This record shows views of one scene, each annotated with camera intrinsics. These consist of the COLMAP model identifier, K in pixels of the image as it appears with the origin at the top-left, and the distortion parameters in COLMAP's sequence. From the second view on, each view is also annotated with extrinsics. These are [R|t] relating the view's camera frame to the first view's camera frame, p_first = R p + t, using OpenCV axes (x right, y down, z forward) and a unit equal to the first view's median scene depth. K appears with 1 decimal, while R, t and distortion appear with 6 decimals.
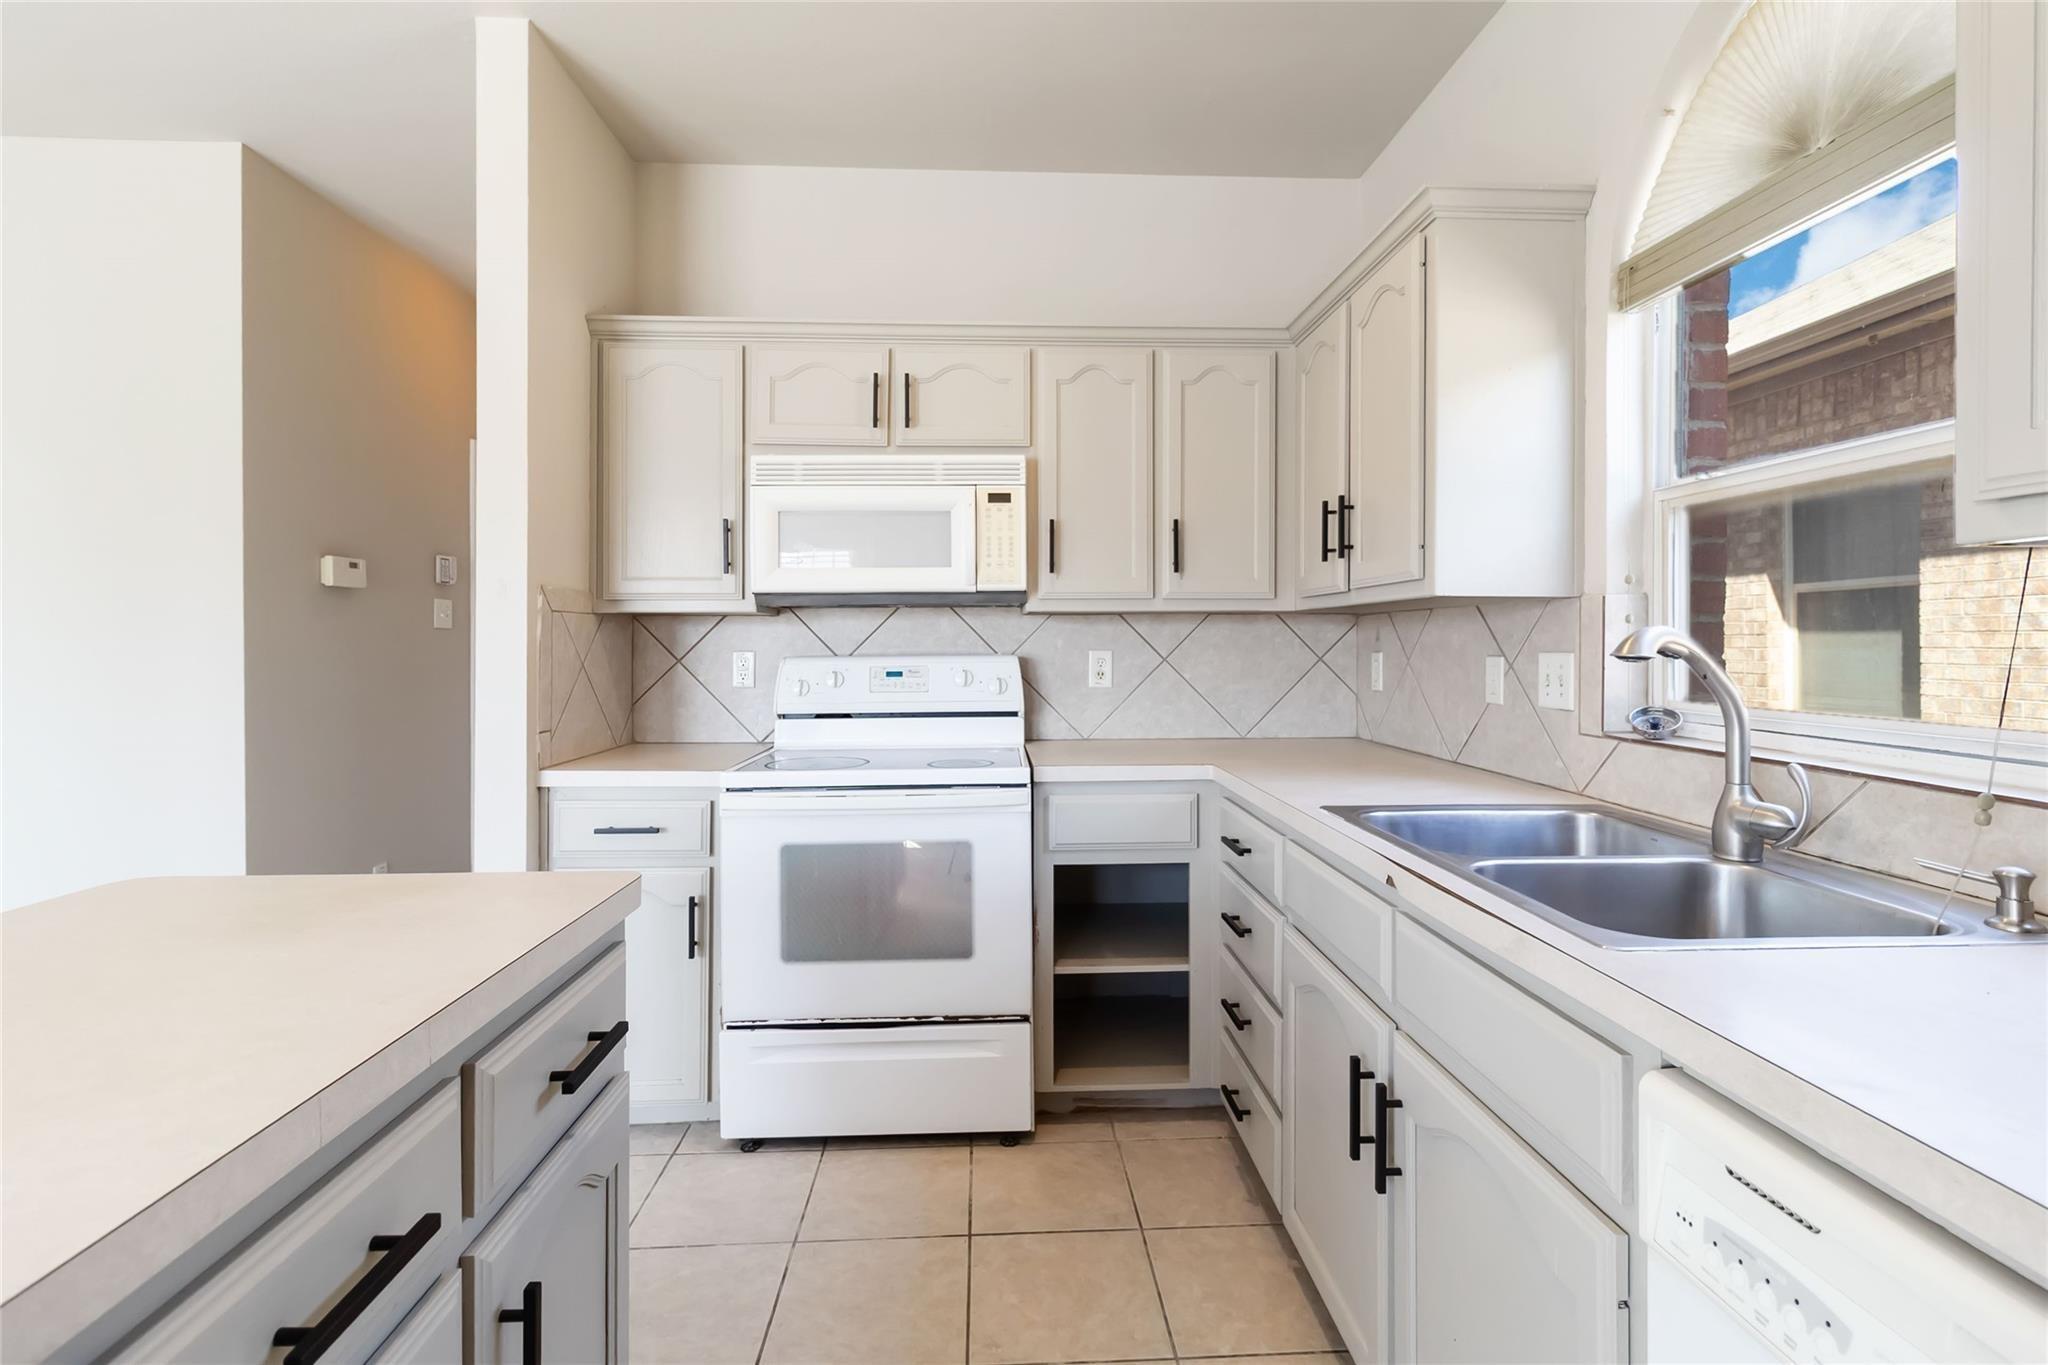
lens RADIAL K [[945.4, 0, 1029.7], [0, 945.4, 636.1], [0, 0, 1]] dist [0.000875, 0.000151]
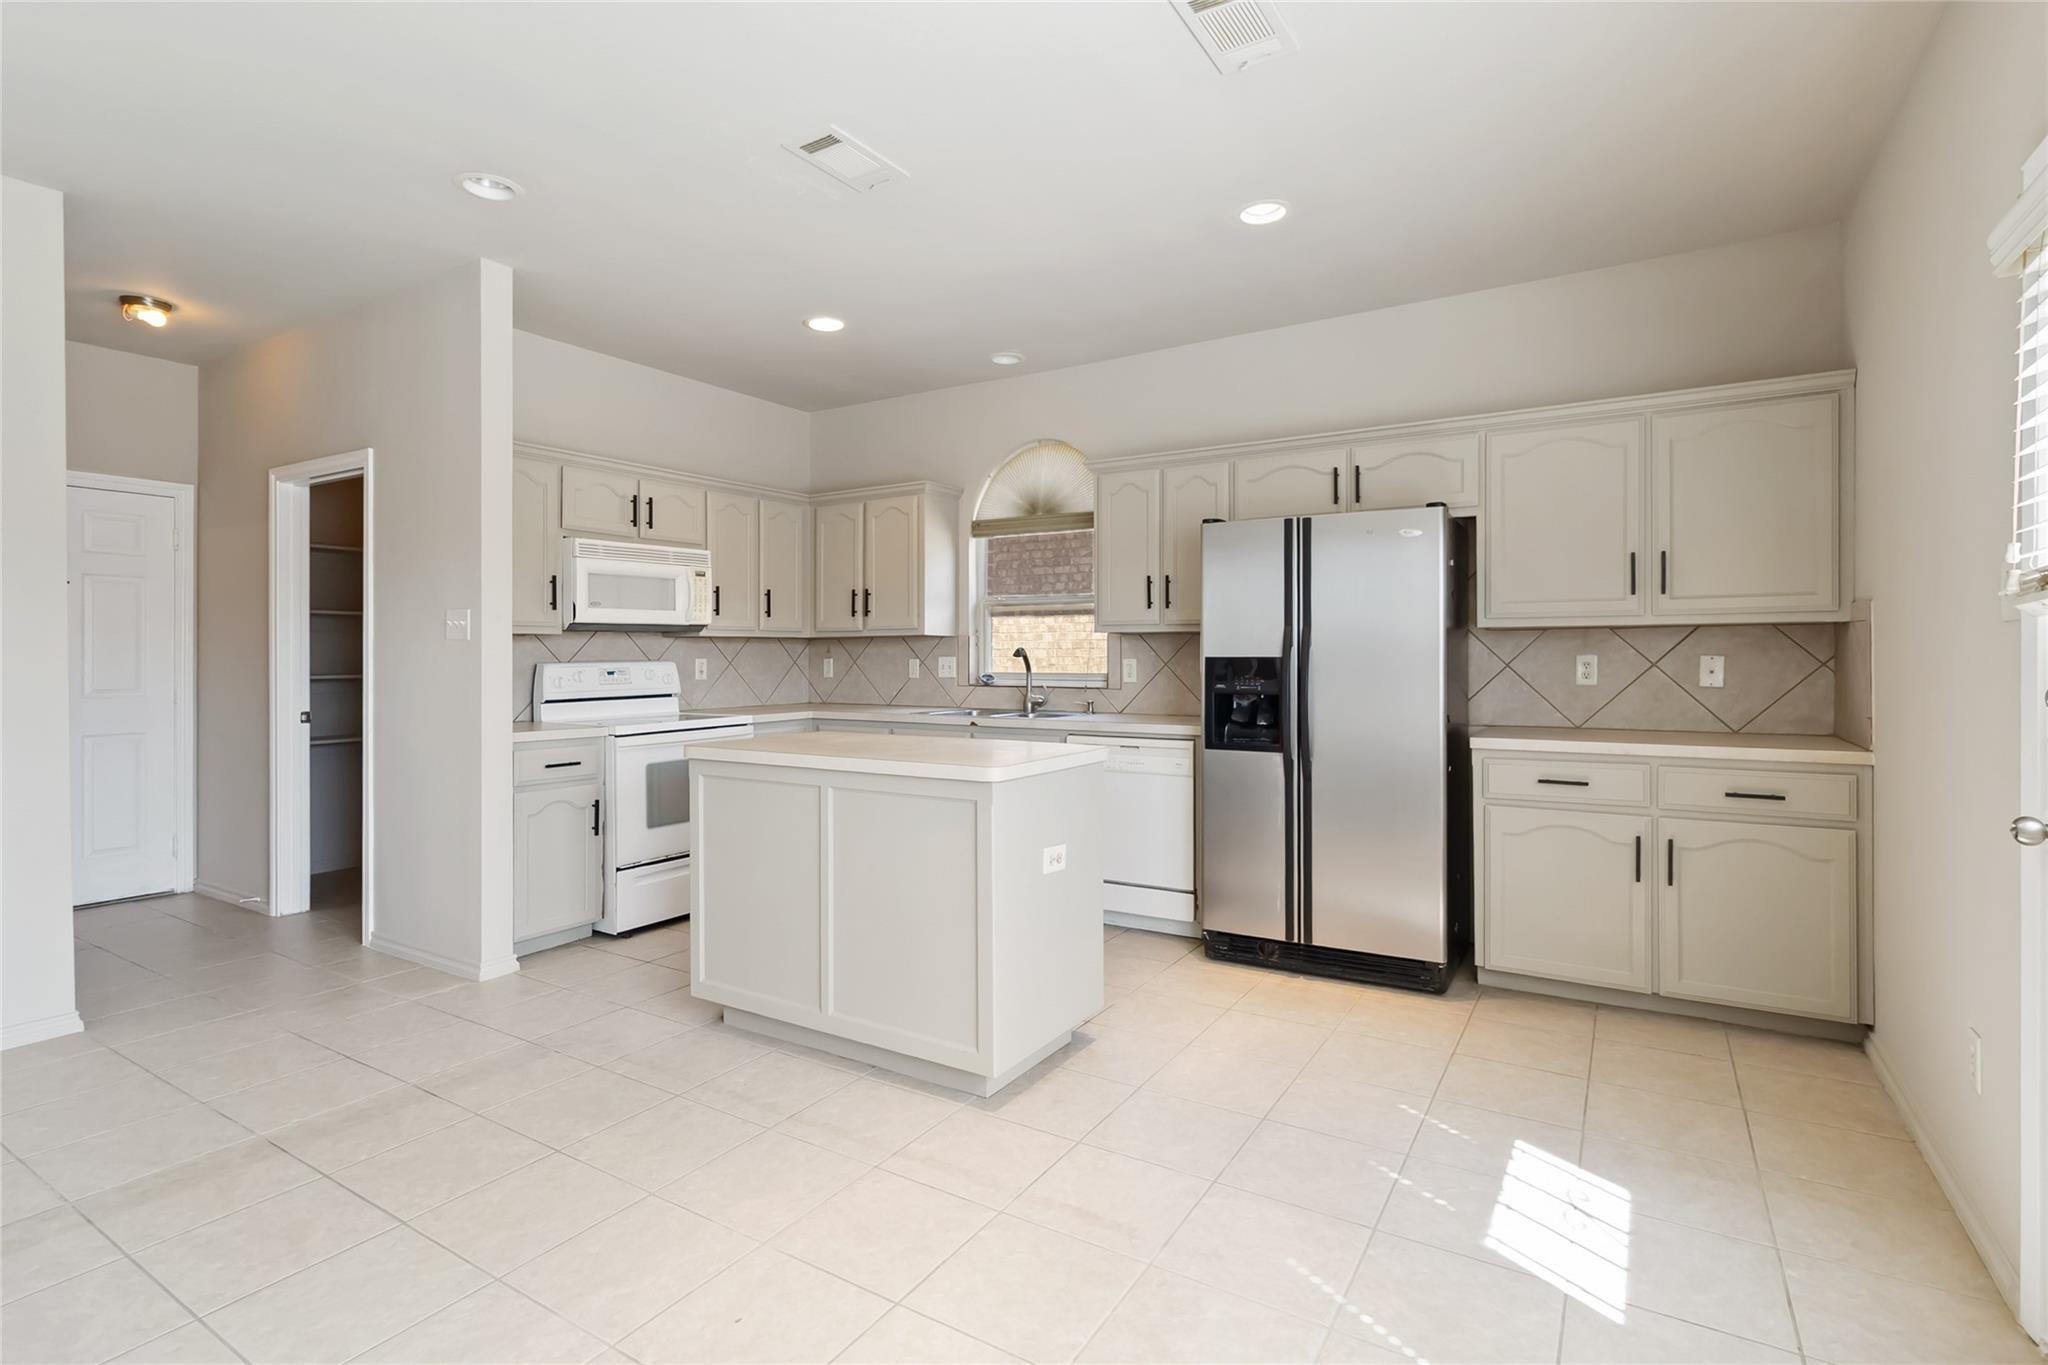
lens RADIAL K [[976.0, 0, 1021.4], [0, 976.0, 652.4], [0, 0, 1]] dist [0.001120, 0.000313]
pose [[0.574388, 0.000773, 0.818583, -1.206410], [-0.001608, 0.999999, 0.000184, 0.003733], [-0.818581, -0.001422, 0.574389, -0.580082]]
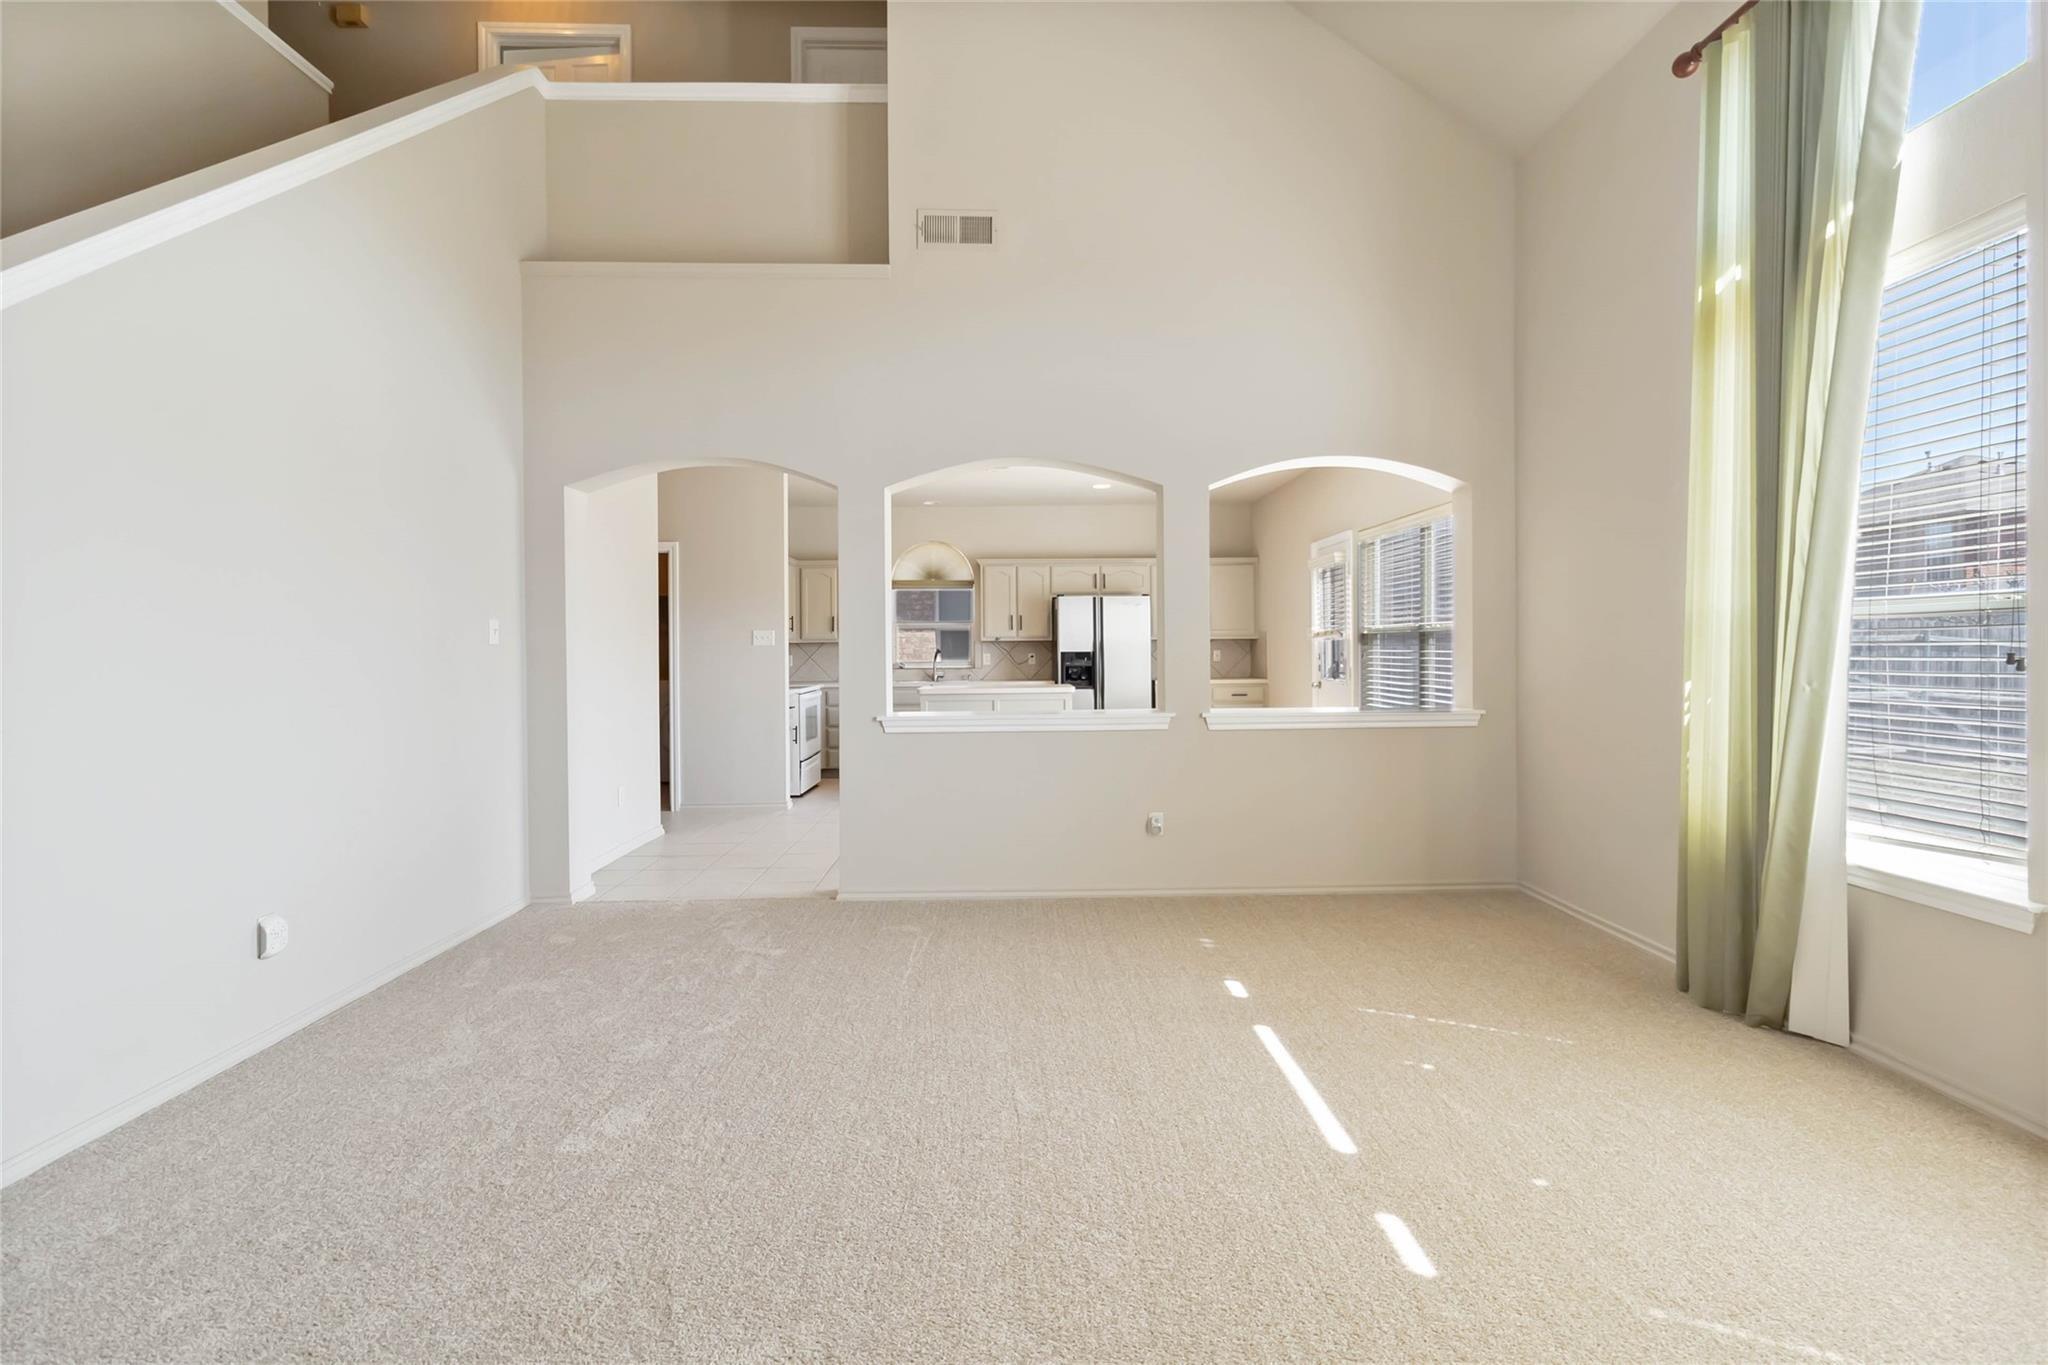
lens RADIAL K [[976.0, 0, 1021.4], [0, 976.0, 652.4], [0, 0, 1]] dist [0.001120, 0.000313]
pose [[0.020716, -0.004065, 0.999777, -3.411116], [0.003432, 0.999986, 0.003994, -0.002070], [-0.999780, 0.003348, 0.020729, 0.103207]]
